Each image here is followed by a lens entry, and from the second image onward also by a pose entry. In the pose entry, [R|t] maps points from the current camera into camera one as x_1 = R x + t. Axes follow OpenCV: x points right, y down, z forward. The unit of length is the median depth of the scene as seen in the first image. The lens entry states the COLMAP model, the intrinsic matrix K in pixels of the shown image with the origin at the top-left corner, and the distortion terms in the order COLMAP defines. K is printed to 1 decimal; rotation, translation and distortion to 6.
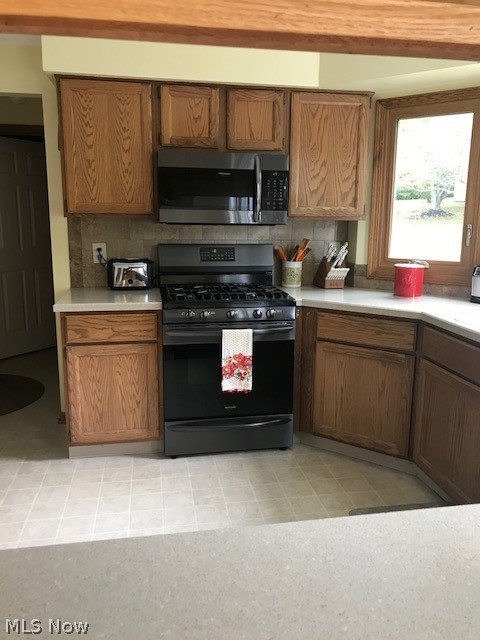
lens RADIAL K [[524.6, 0, 242.2], [0, 524.6, 317.3], [0, 0, 1]] dist [0.013870, -0.003117]
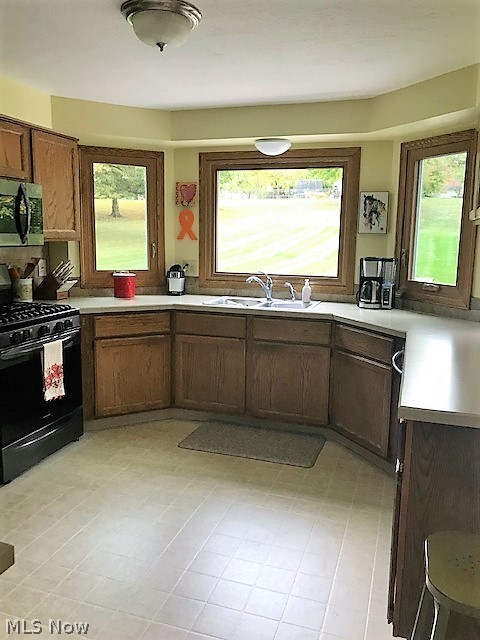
lens RADIAL K [[524.6, 0, 242.2], [0, 524.6, 317.3], [0, 0, 1]] dist [0.013870, -0.003117]
pose [[0.458357, -0.142307, 0.877301, -0.754200], [0.154560, 0.984820, 0.078996, -0.051388], [-0.875226, 0.099387, 0.473394, 0.113566]]
